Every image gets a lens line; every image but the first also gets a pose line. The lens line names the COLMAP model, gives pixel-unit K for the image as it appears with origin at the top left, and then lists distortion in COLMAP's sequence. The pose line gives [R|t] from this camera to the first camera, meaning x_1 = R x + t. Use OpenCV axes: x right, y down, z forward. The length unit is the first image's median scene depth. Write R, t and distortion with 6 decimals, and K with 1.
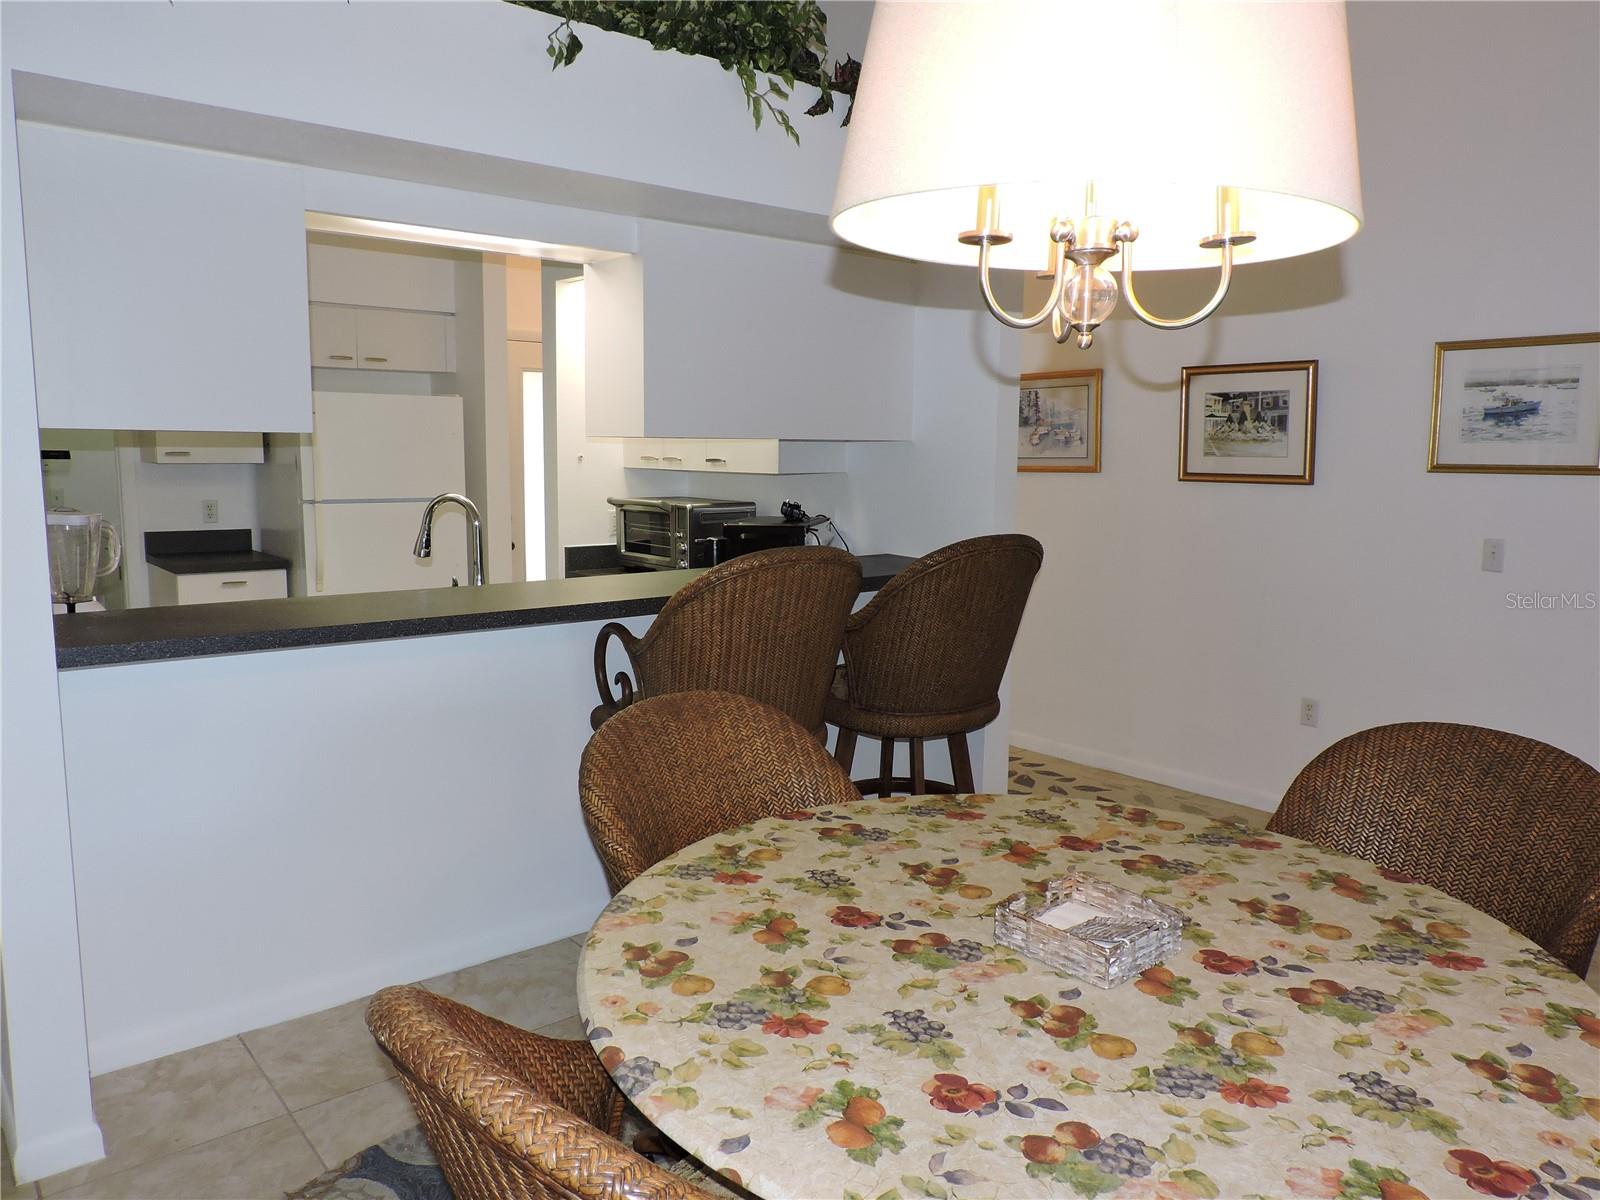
lens RADIAL K [[1142.3, 0, 808.6], [0, 1142.3, 595.1], [0, 0, 1]] dist [-0.018528, -0.002161]
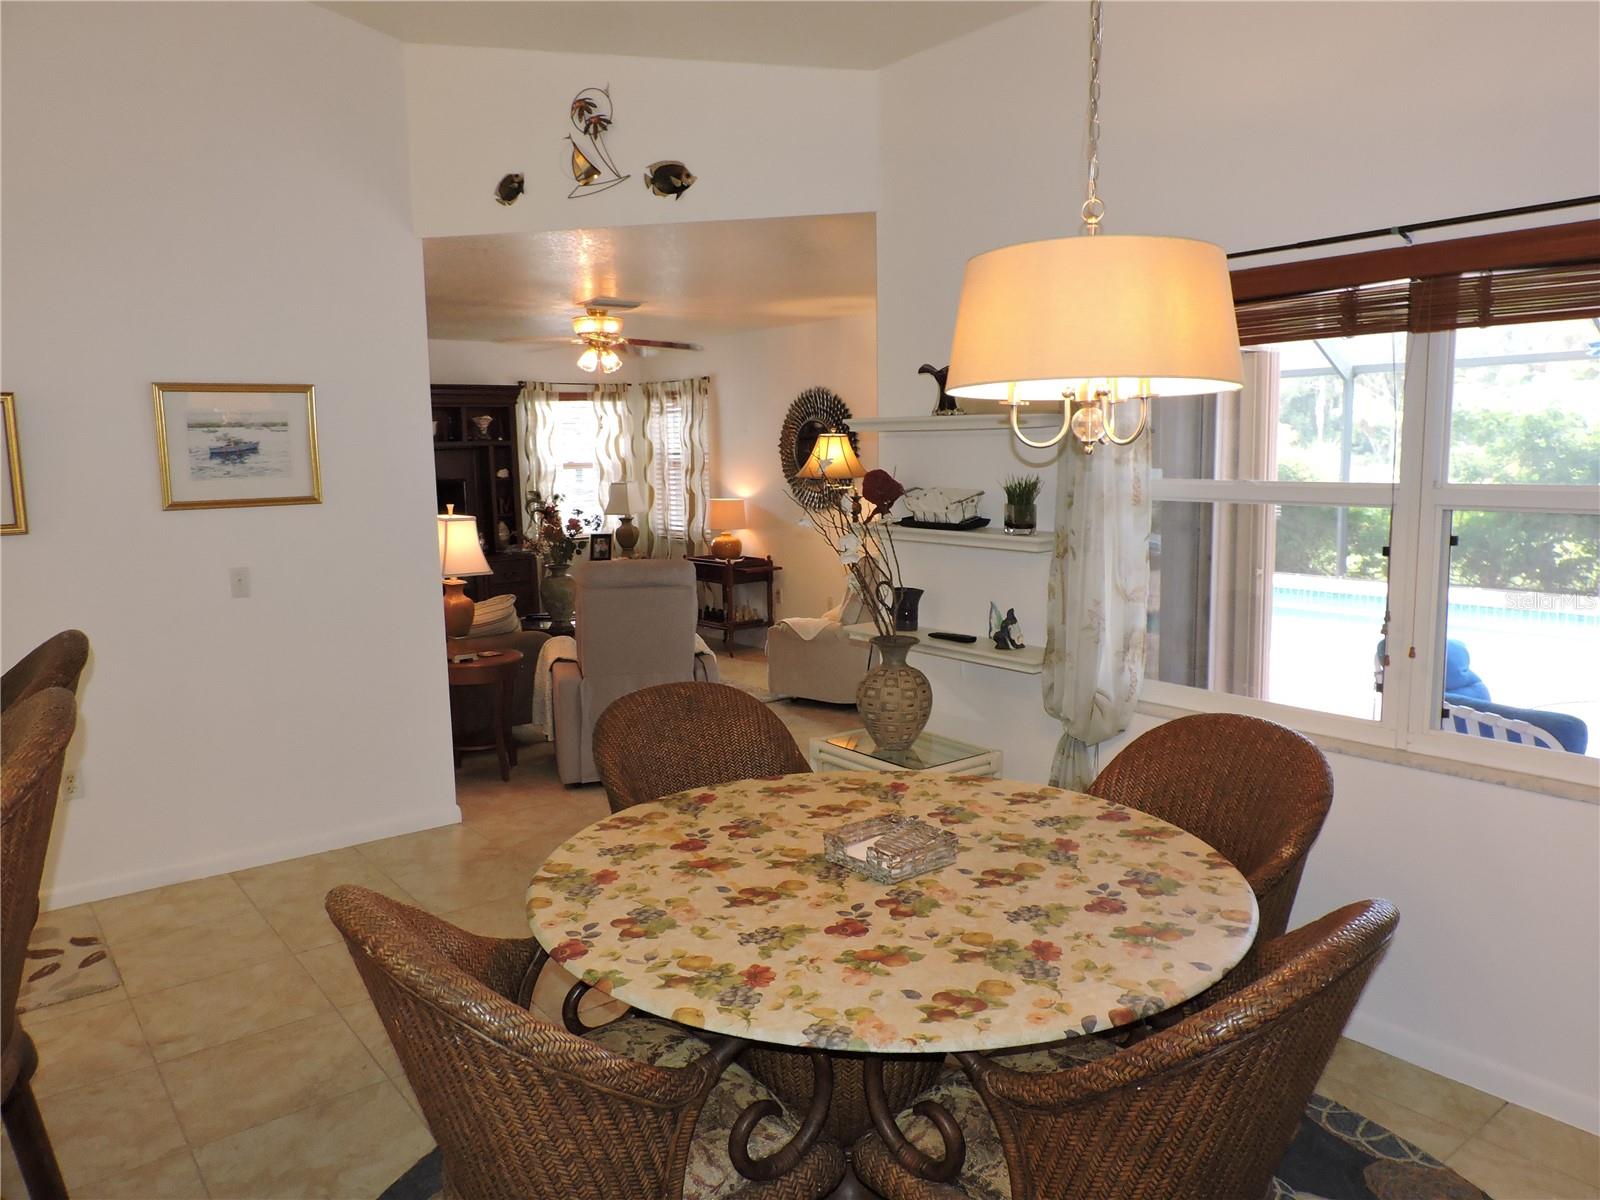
lens RADIAL K [[1142.3, 0, 807.8], [0, 1142.3, 602.1], [0, 0, 1]] dist [-0.018528, -0.002161]
pose [[0.016773, -0.141126, 0.989850, -0.933145], [0.141291, 0.980389, 0.137383, -0.179596], [-0.989826, 0.137553, 0.036384, 0.849757]]
